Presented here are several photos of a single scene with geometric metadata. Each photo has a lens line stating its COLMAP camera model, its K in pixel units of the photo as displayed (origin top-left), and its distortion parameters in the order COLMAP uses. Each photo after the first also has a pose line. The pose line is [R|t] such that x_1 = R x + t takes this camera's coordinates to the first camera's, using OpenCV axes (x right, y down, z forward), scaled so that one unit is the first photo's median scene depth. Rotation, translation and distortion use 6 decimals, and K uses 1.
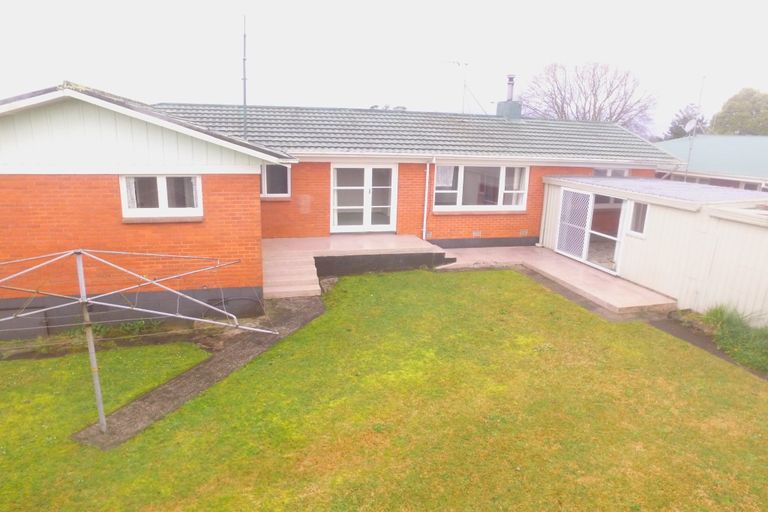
lens RADIAL K [[524.7, 0, 384.0], [0, 524.7, 256.0], [0, 0, 1]] dist [-0.117414, 0.102983]
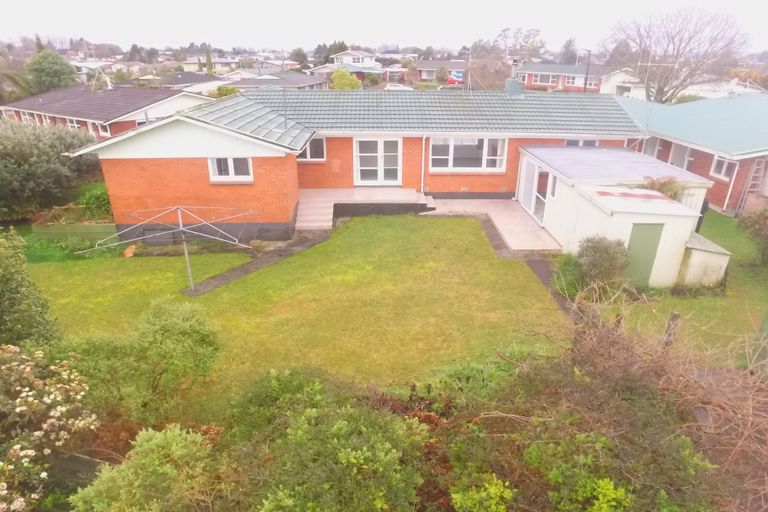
lens RADIAL K [[524.7, 0, 384.0], [0, 524.7, 256.0], [0, 0, 1]] dist [-0.117414, 0.102983]
pose [[0.971055, 0.066950, -0.229280, 0.343634], [-0.034685, 0.989263, 0.141967, -0.063891], [0.236323, -0.129905, 0.962952, -0.422839]]
